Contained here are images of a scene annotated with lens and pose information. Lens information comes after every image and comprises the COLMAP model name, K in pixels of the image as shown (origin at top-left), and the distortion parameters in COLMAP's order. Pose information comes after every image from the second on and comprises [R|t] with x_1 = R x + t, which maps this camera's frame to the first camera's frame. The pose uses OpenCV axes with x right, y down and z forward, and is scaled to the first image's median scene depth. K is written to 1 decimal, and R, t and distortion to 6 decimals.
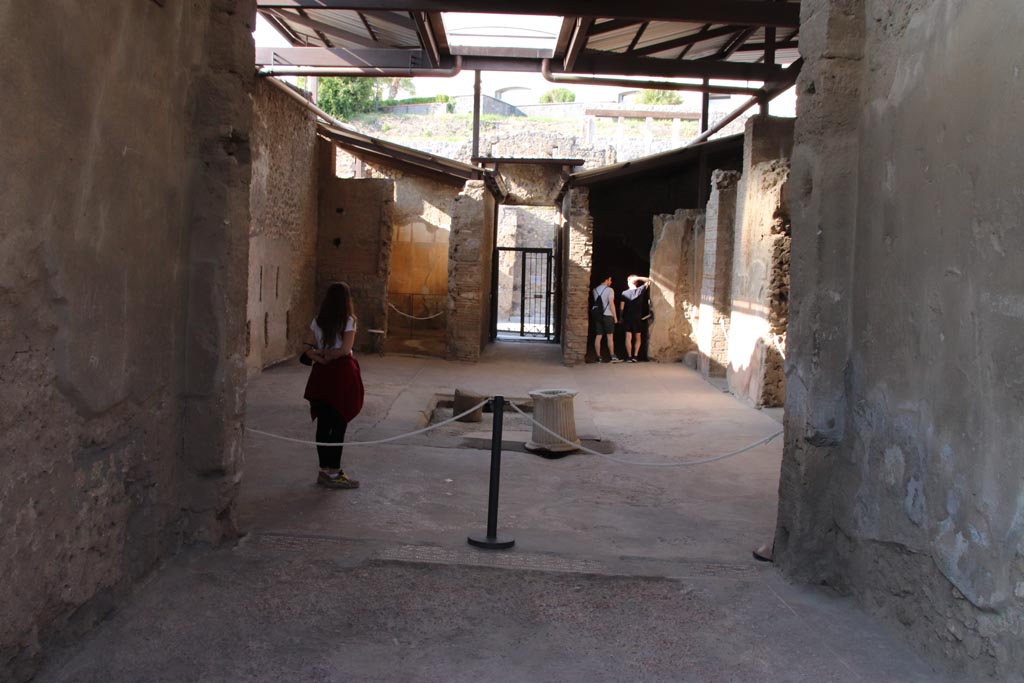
lens RADIAL K [[843.0, 0, 489.2], [0, 843.0, 337.0], [0, 0, 1]] dist [-0.113274, 0.083749]
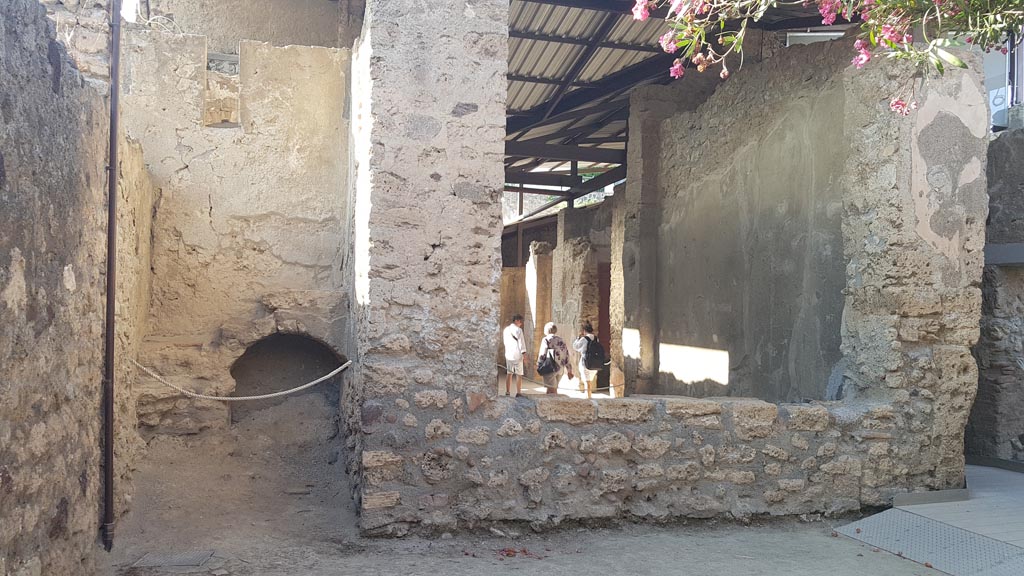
lens RADIAL K [[770.1, 0, 510.9], [0, 770.1, 317.6], [0, 0, 1]] dist [0.044007, -0.001864]
pose [[0.951246, -0.014676, 0.308082, -0.265174], [0.039583, 0.996416, -0.074749, 0.050772], [-0.305881, 0.083300, 0.948419, -0.392113]]
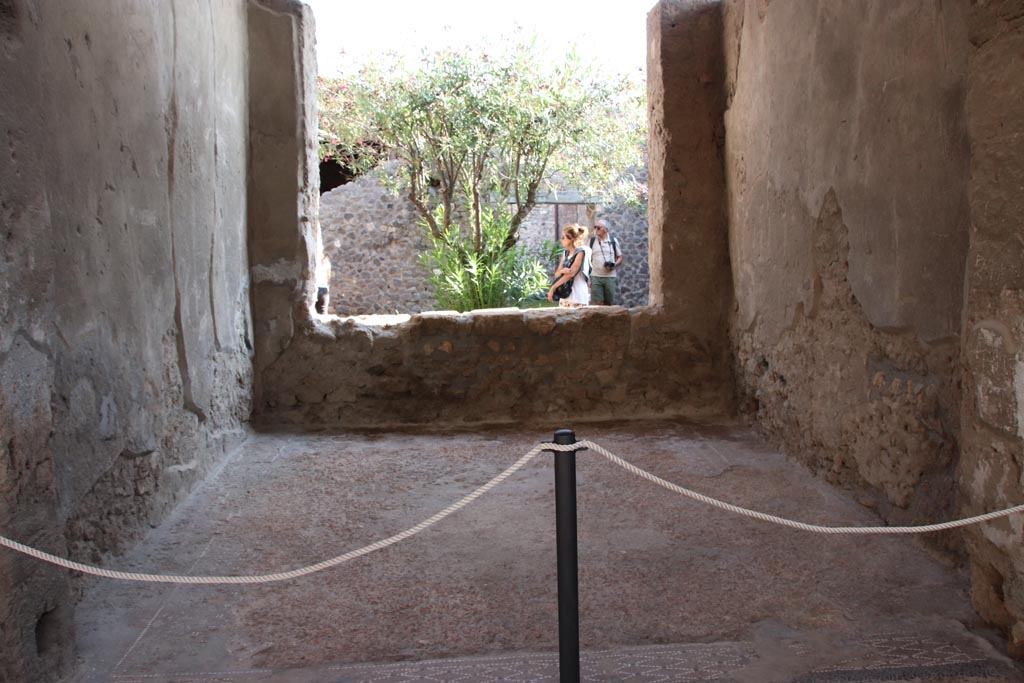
lens RADIAL K [[843.0, 0, 489.2], [0, 843.0, 337.0], [0, 0, 1]] dist [-0.113274, 0.083749]
pose [[-0.998391, -0.011813, -0.055463, 0.045512], [-0.021598, 0.983556, 0.179305, -0.032296], [0.052433, 0.180214, -0.982229, 0.771331]]
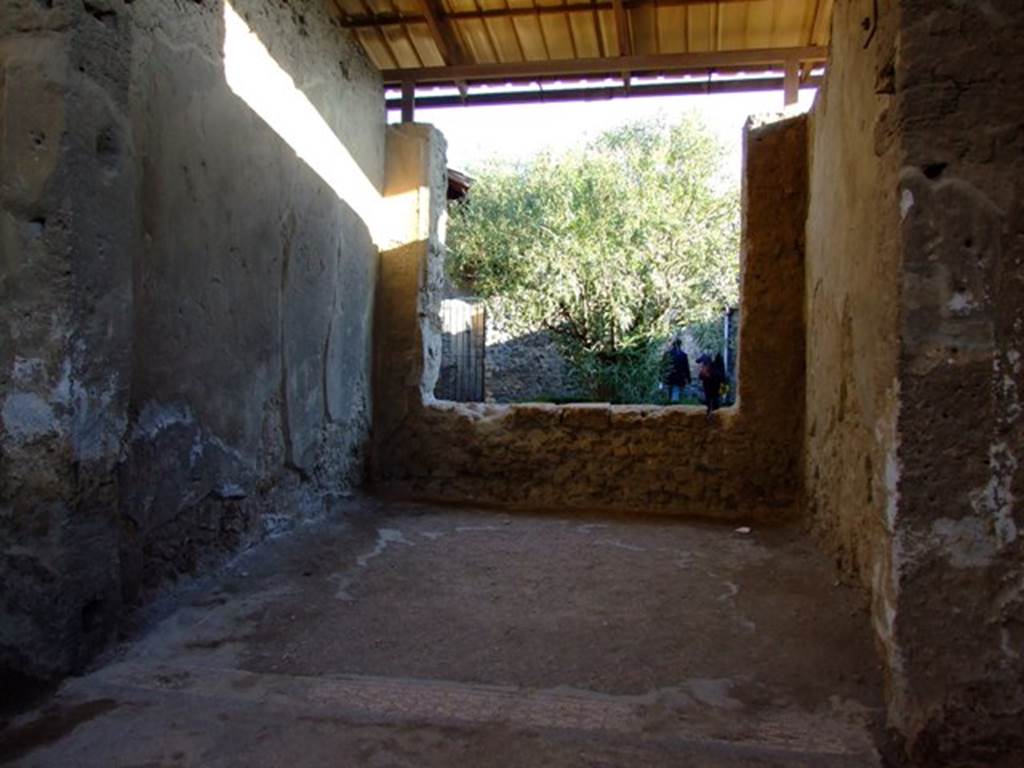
lens RADIAL K [[830.2, 0, 512.9], [0, 830.2, 369.0], [0, 0, 1]] dist [-0.005847, 0.005797]
pose [[-0.977324, -0.061242, 0.202701, -0.073511], [-0.041135, 0.993937, 0.101967, -0.033303], [-0.207716, 0.091316, -0.973917, 0.817305]]
